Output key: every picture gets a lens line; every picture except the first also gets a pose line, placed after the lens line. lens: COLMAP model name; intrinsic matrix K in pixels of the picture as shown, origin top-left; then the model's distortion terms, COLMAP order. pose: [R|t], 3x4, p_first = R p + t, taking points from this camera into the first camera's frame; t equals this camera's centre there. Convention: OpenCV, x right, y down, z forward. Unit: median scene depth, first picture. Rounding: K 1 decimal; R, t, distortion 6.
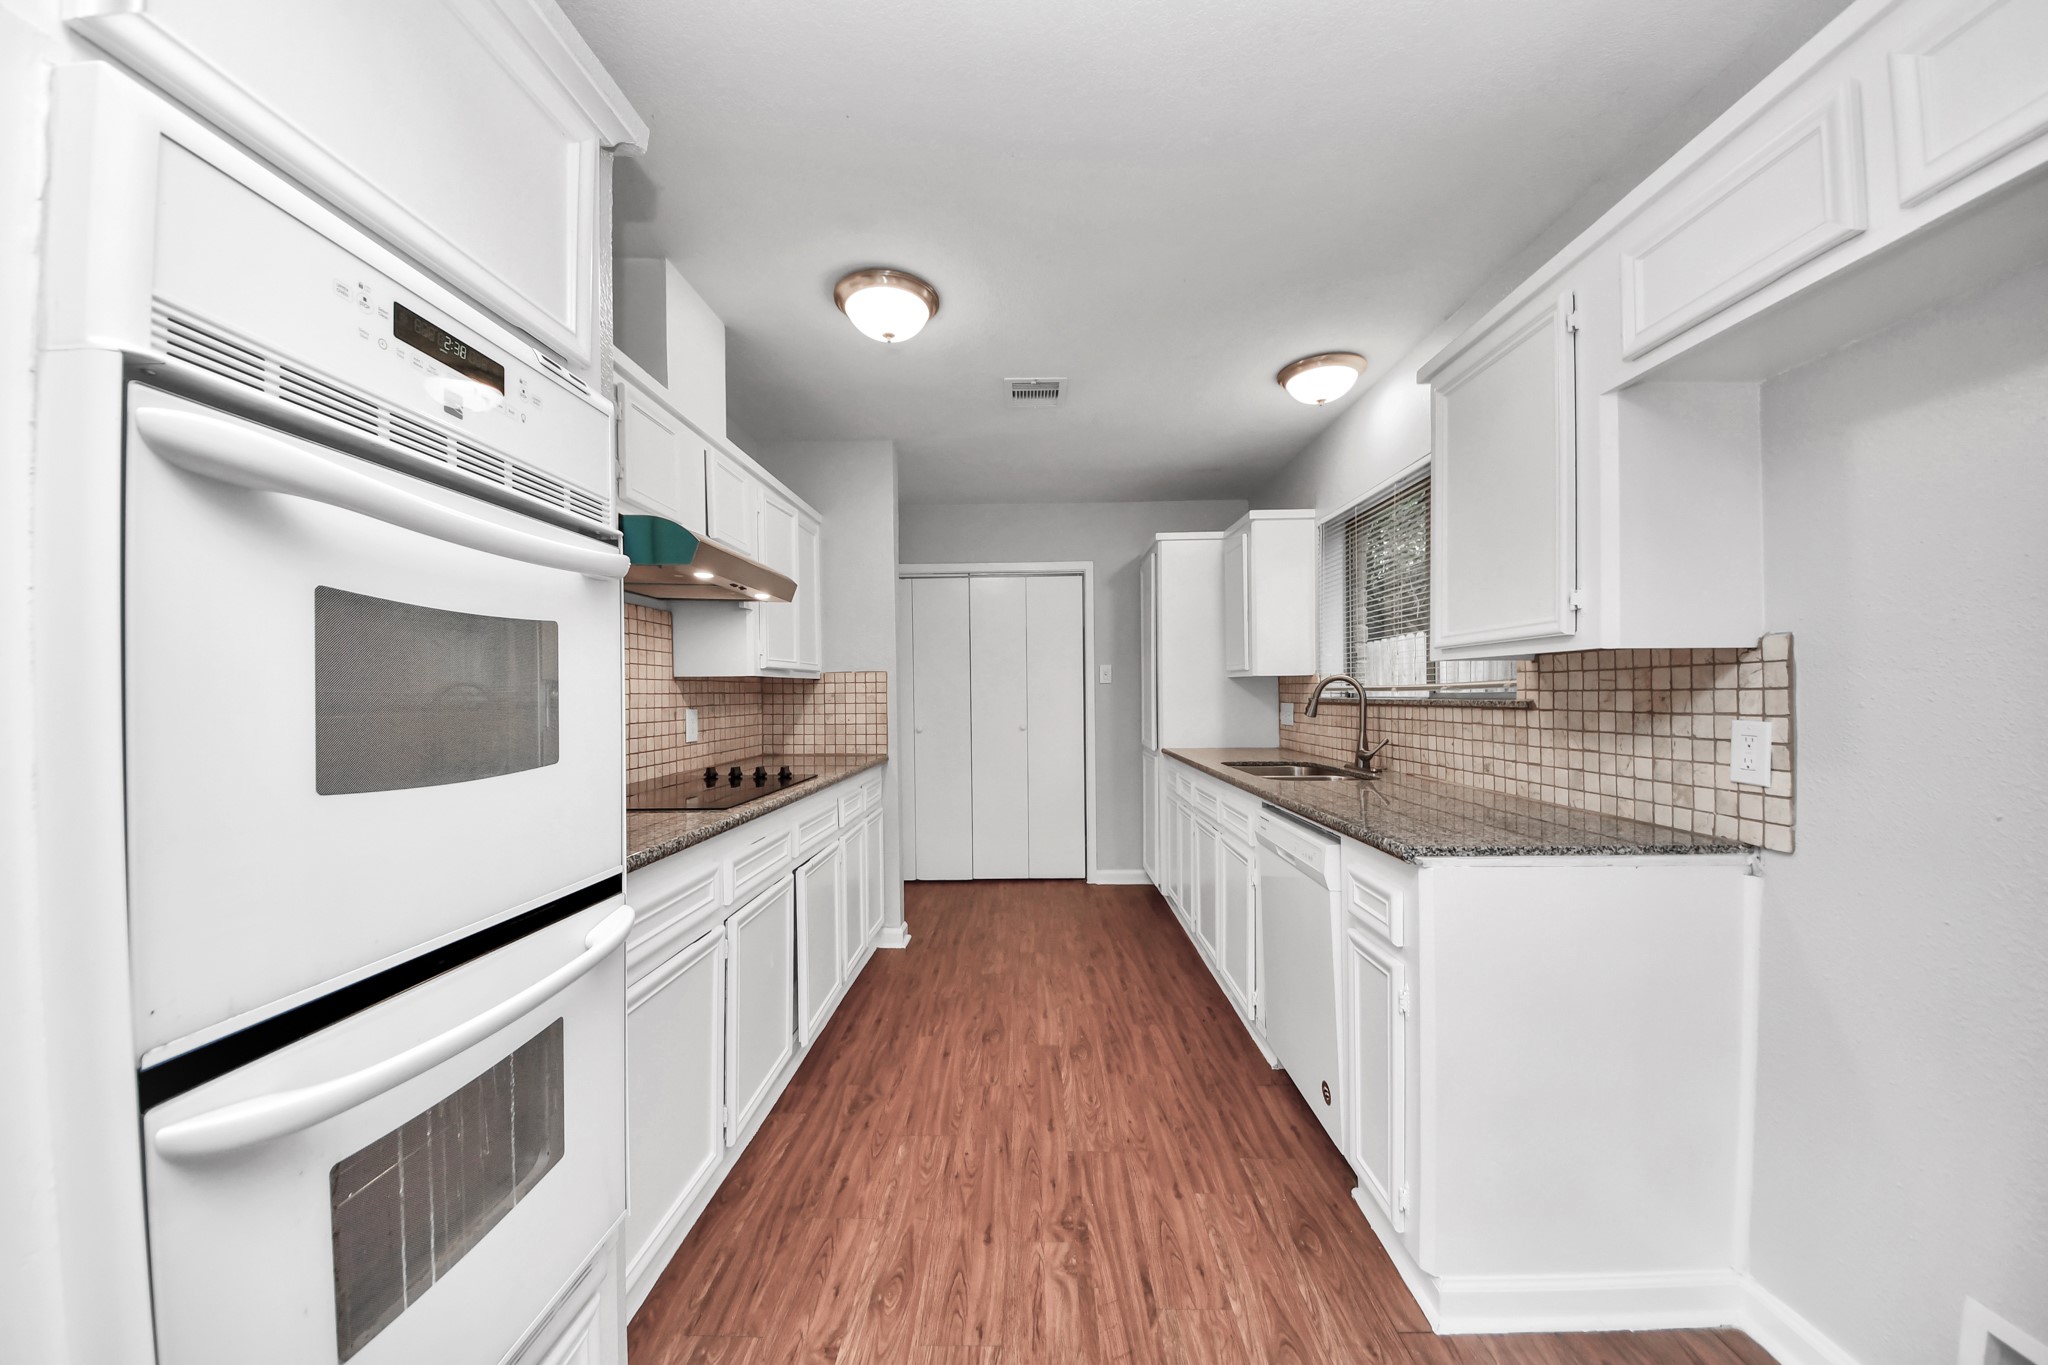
lens RADIAL K [[752.5, 0, 1035.3], [0, 752.5, 696.3], [0, 0, 1]] dist [0.013271, -0.008255]
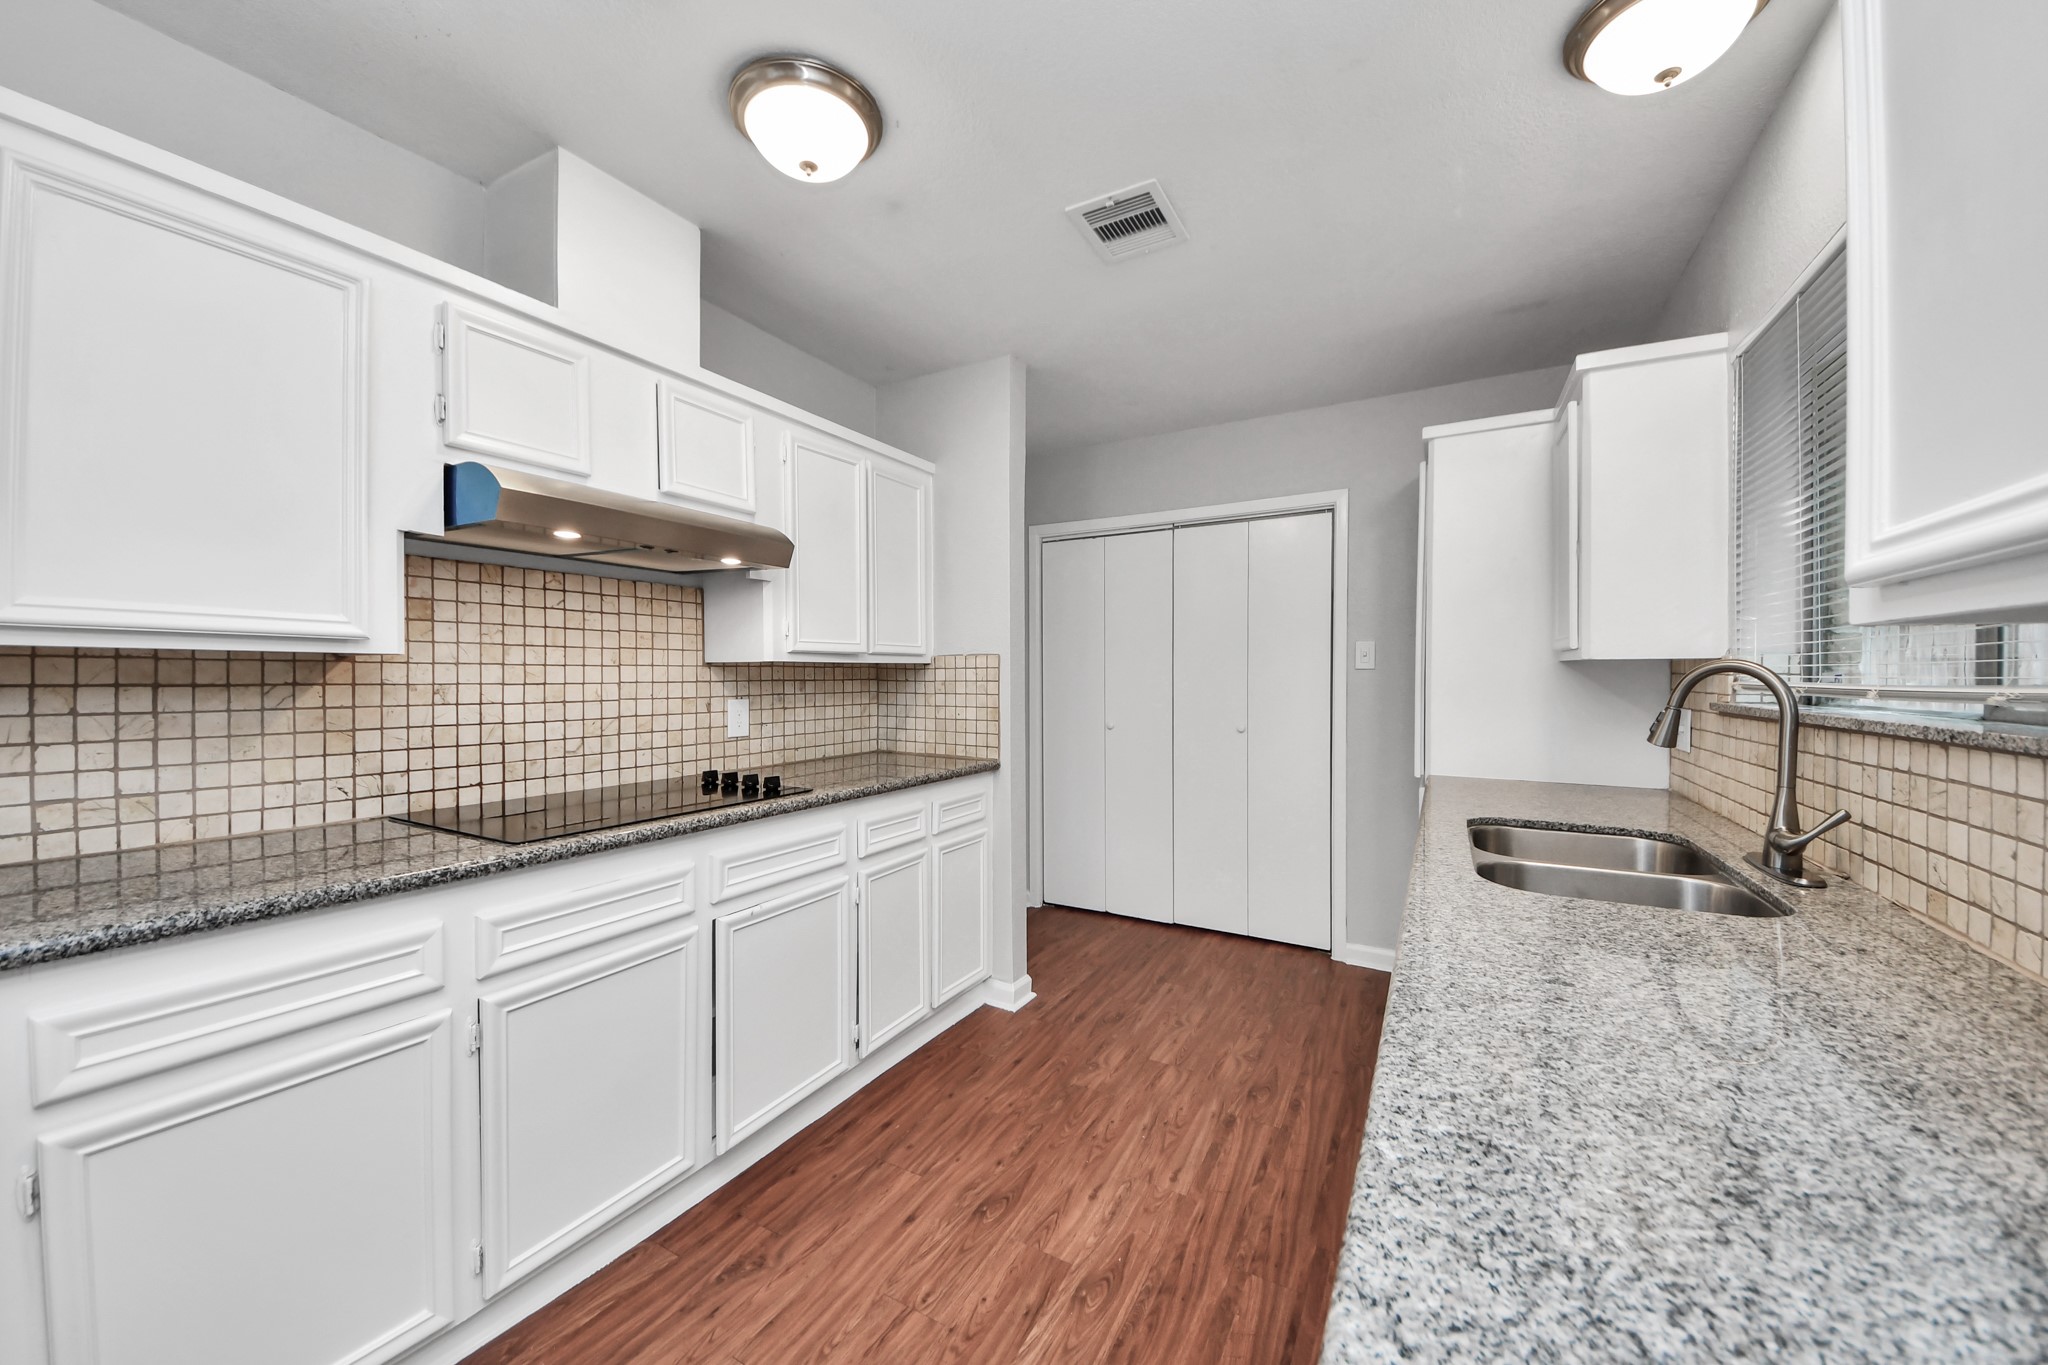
lens RADIAL K [[780.6, 0, 1027.7], [0, 780.6, 688.8], [0, 0, 1]] dist [0.009452, -0.001133]
pose [[0.875622, 0.019291, -0.482612, 0.338332], [-0.010802, 0.999734, 0.020362, -0.021535], [0.482877, -0.012617, 0.875597, 0.482445]]
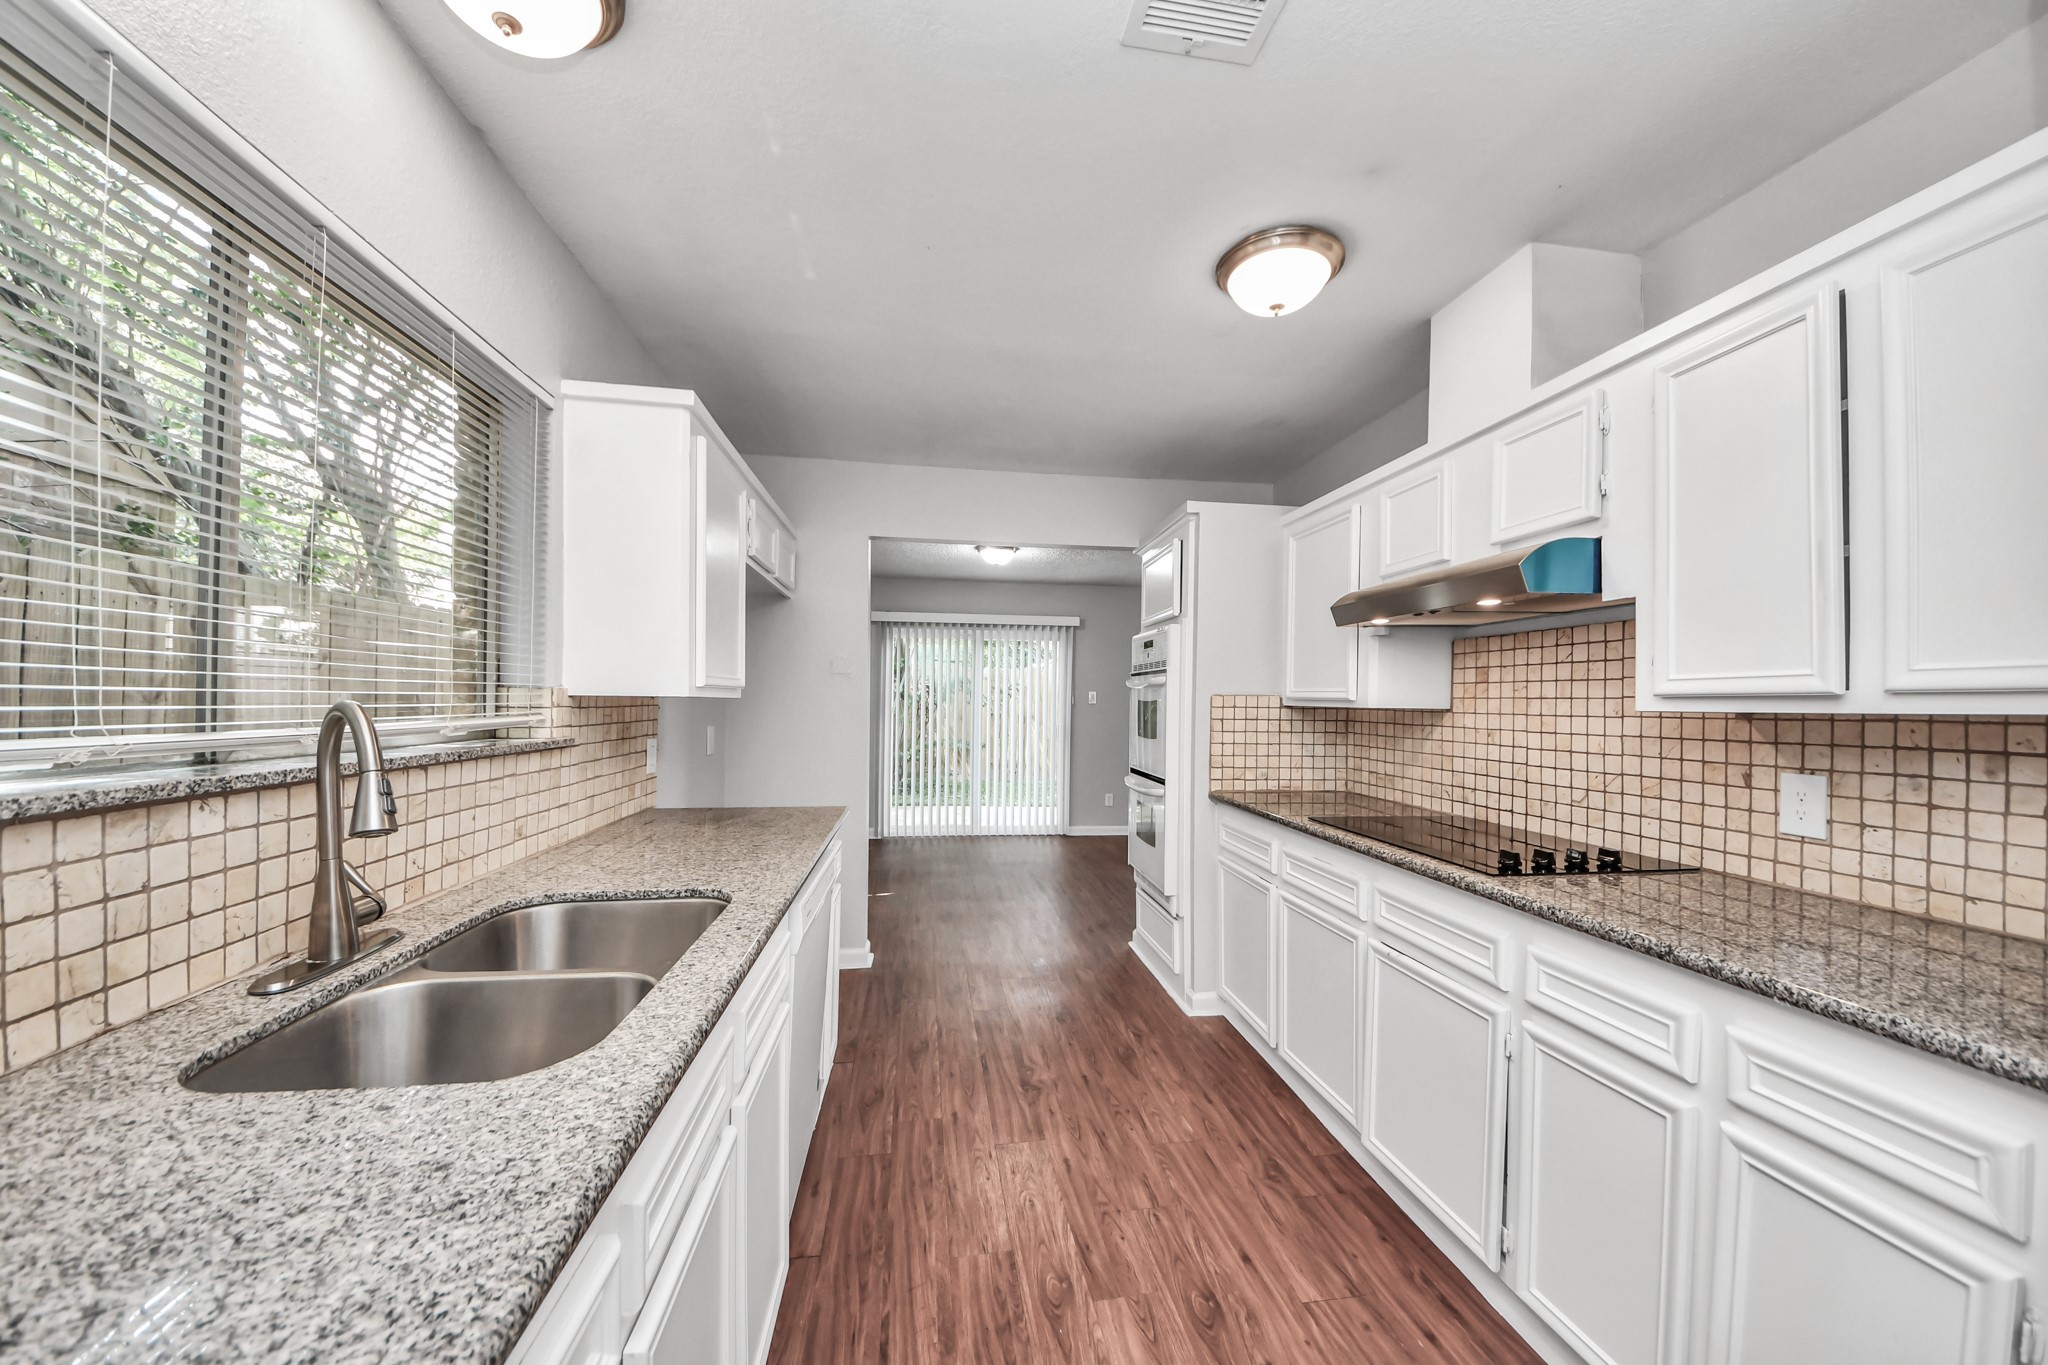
lens RADIAL K [[752.5, 0, 1030.6], [0, 752.5, 699.2], [0, 0, 1]] dist [0.013271, -0.008255]
pose [[-0.989759, -0.005532, -0.142643, 0.197538], [-0.005980, 0.999978, 0.002711, -0.043224], [0.142625, 0.003536, -0.989771, 1.822560]]
